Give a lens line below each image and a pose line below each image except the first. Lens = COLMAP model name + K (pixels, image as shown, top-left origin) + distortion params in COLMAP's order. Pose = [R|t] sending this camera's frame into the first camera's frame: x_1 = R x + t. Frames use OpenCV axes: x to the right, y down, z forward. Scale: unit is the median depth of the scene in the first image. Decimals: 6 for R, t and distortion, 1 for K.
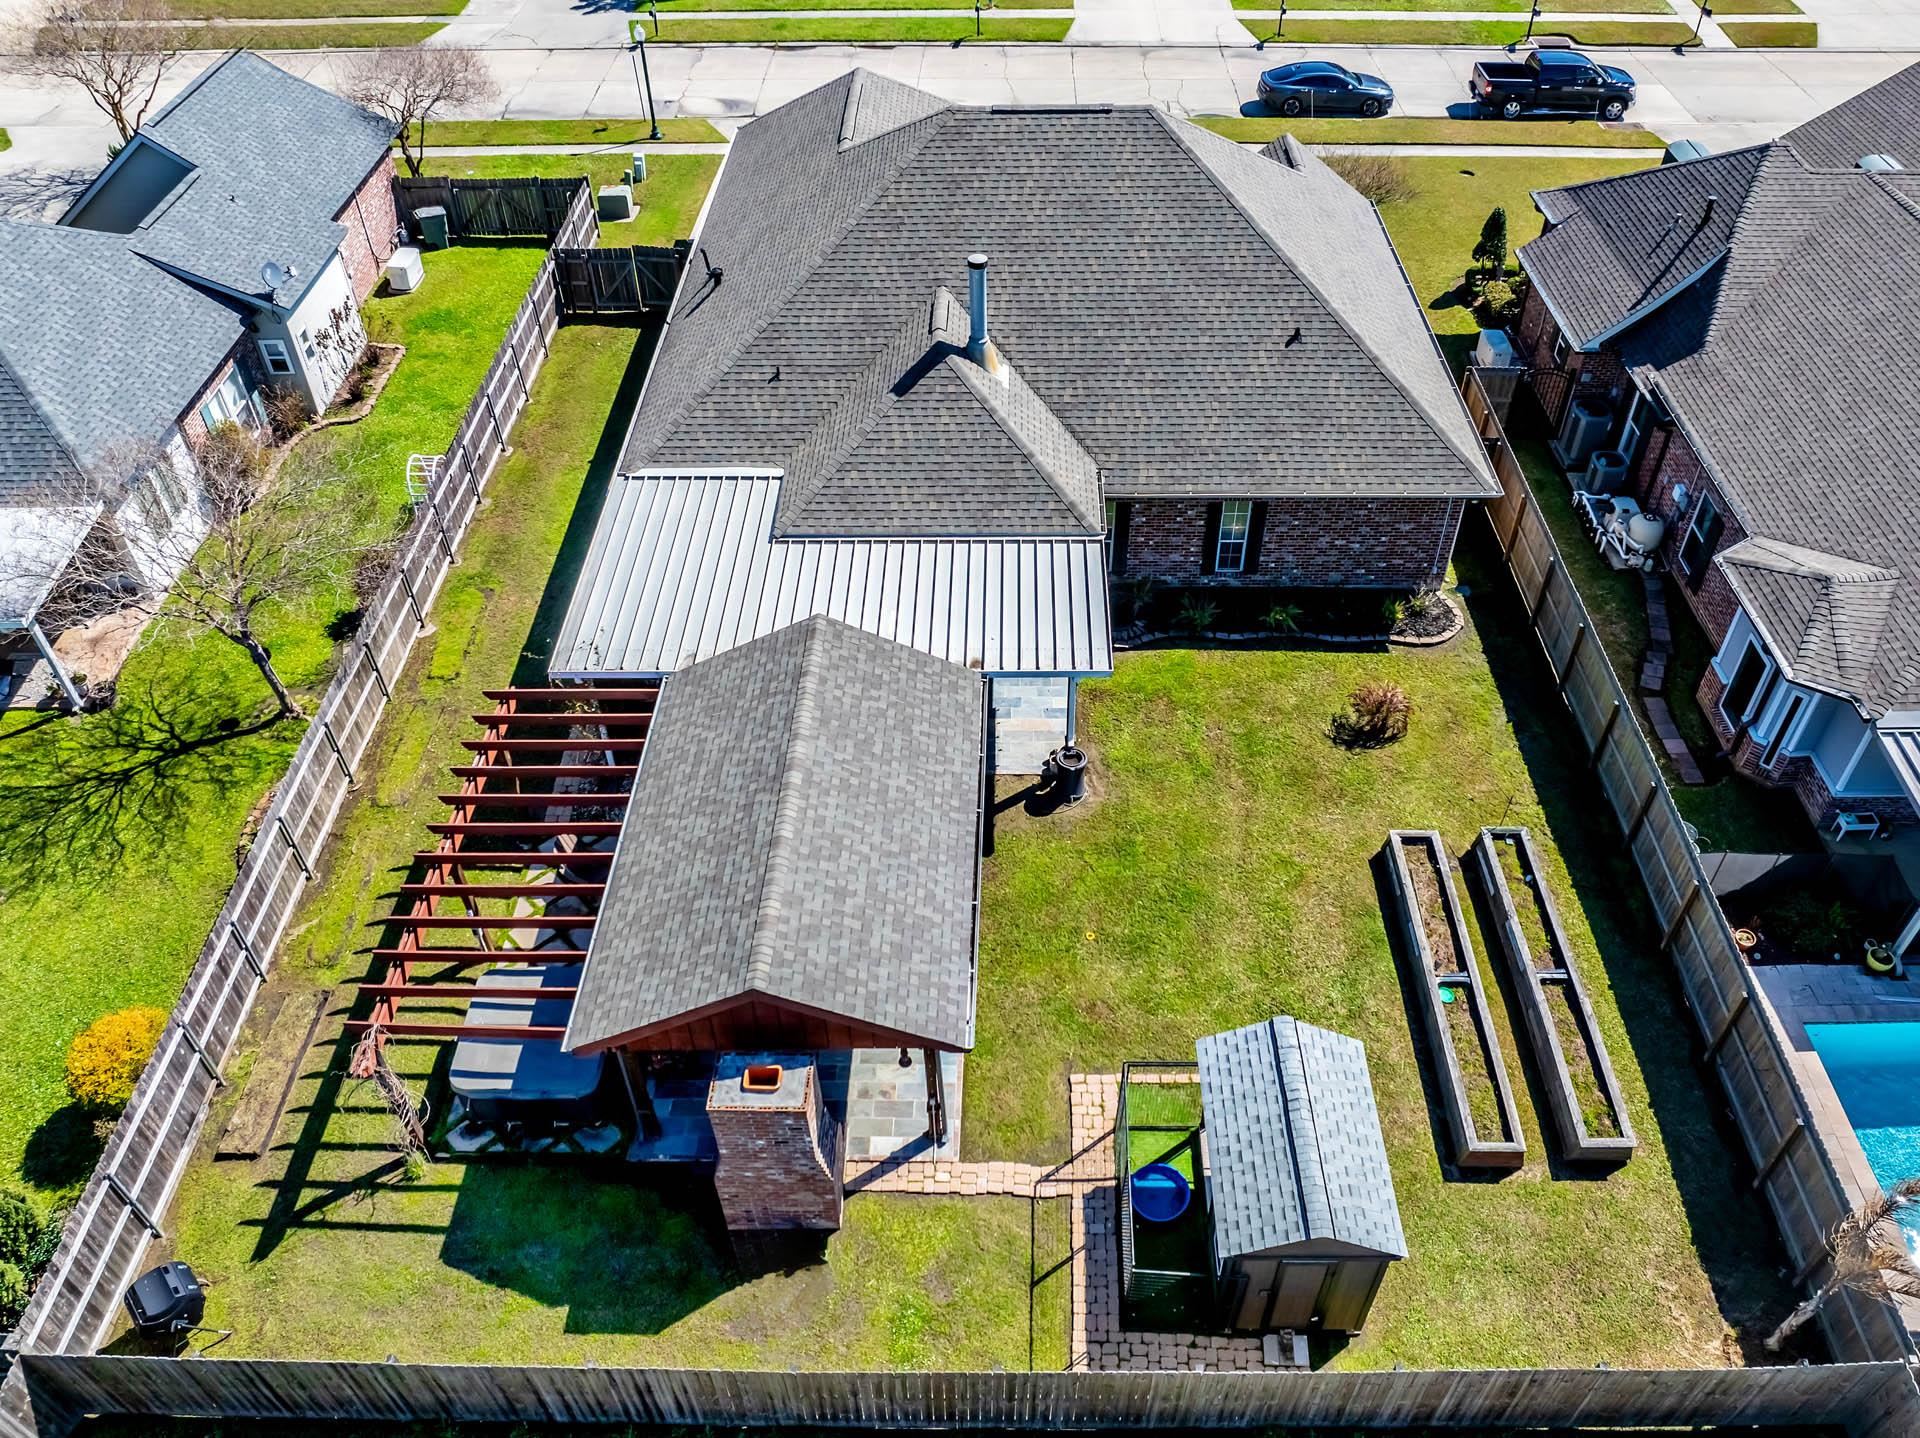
lens RADIAL K [[1450.1, 0, 978.7], [0, 1450.1, 718.0], [0, 0, 1]] dist [-0.023373, 0.000978]
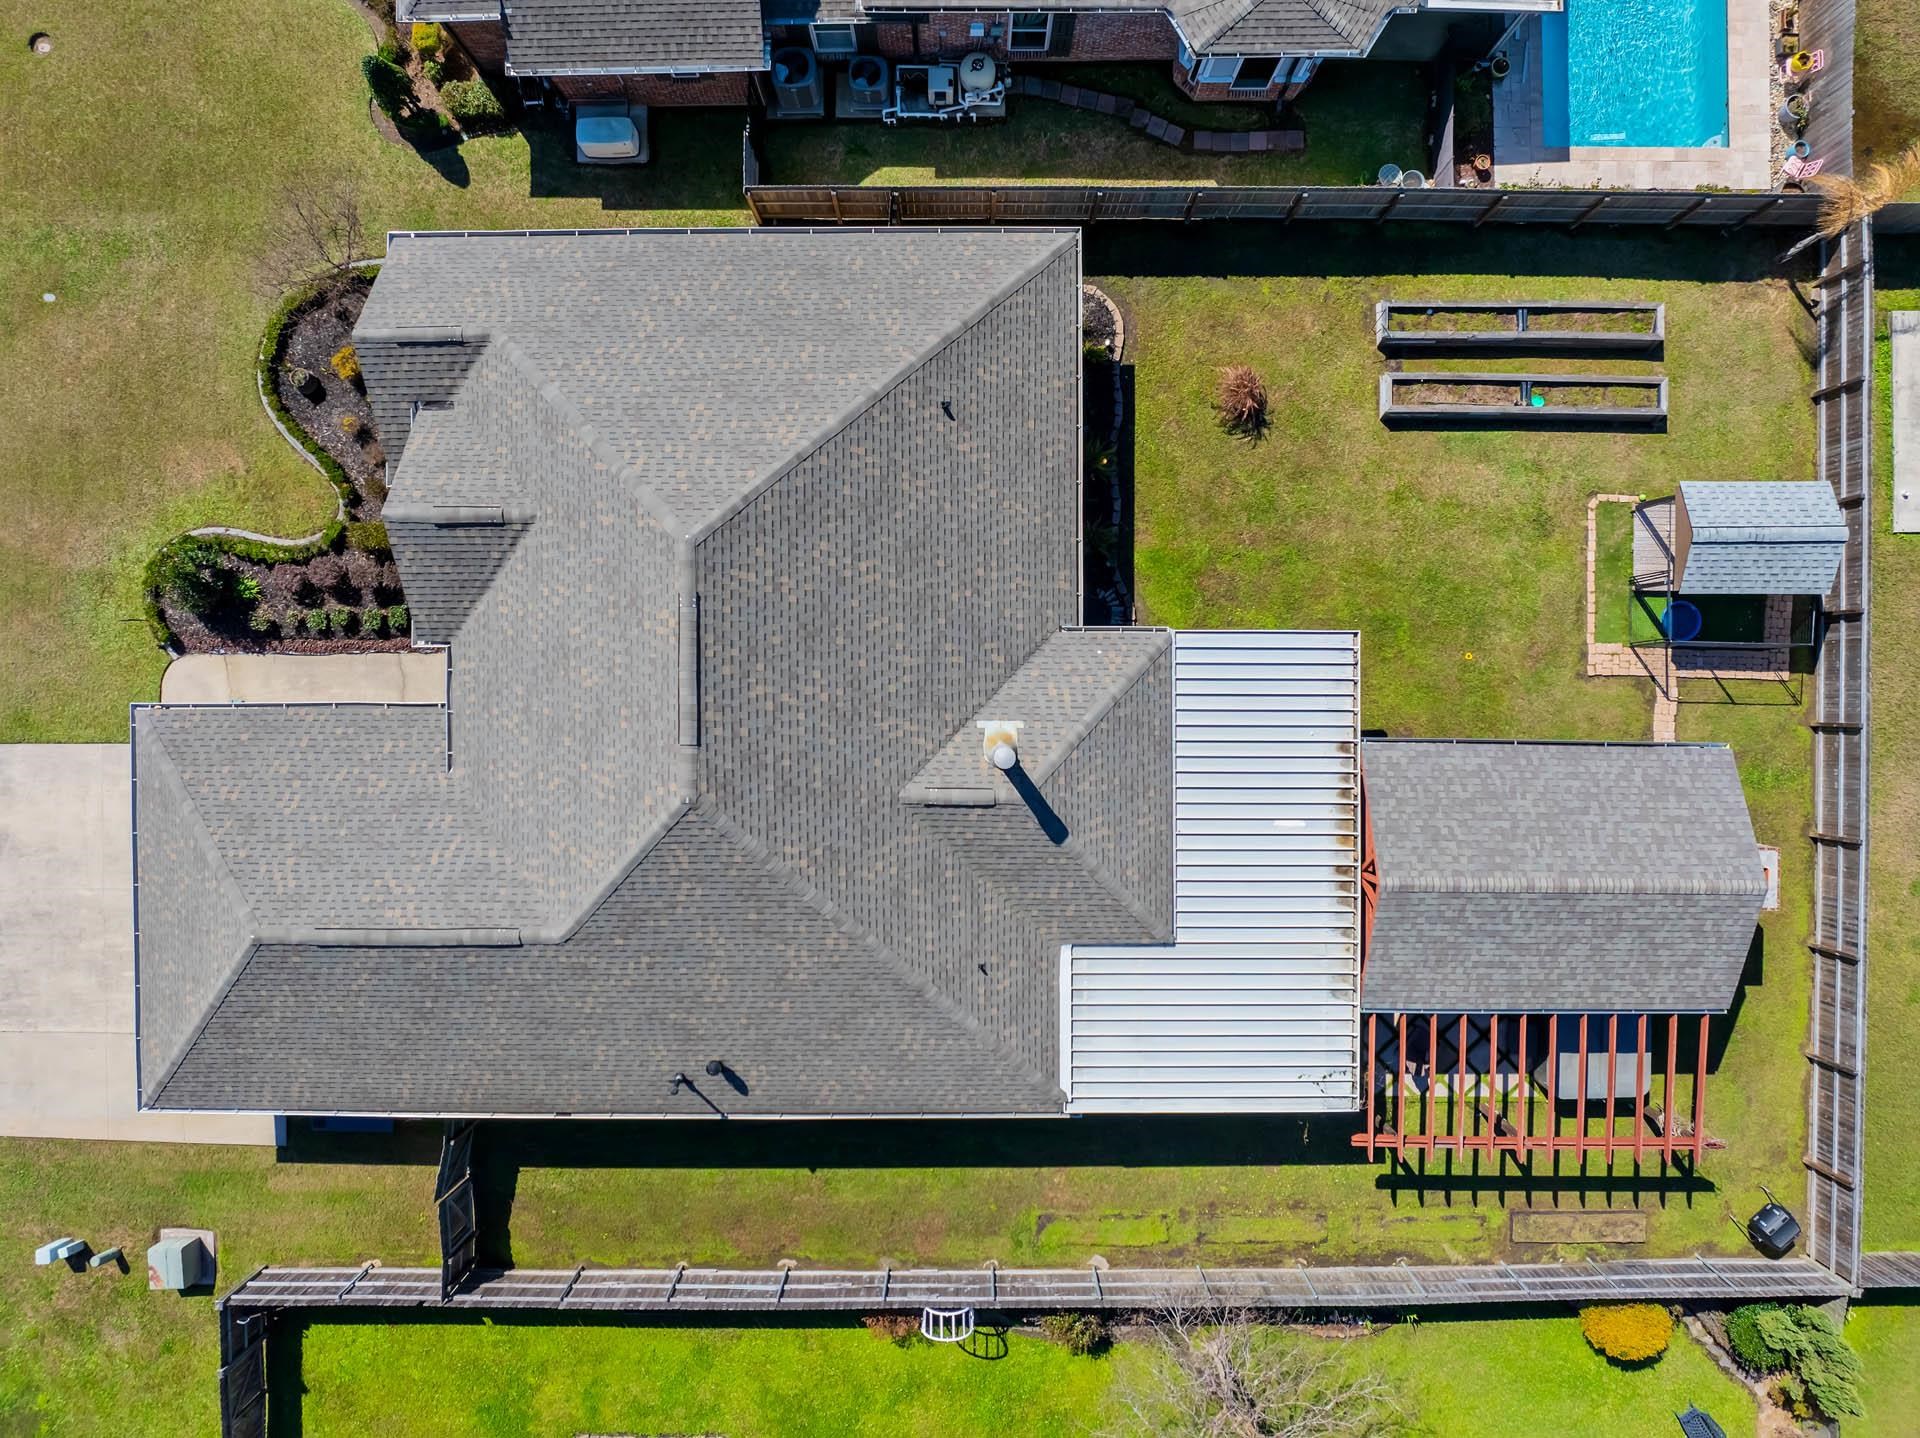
lens RADIAL K [[1366.6, 0, 959.0], [0, 1366.6, 736.5], [0, 0, 1]] dist [-0.027668, 0.012389]
pose [[-0.014123, -0.999789, -0.014904, 0.030805], [0.684353, -0.020533, 0.728861, -1.149480], [-0.729014, 0.000094, 0.684499, 0.519944]]
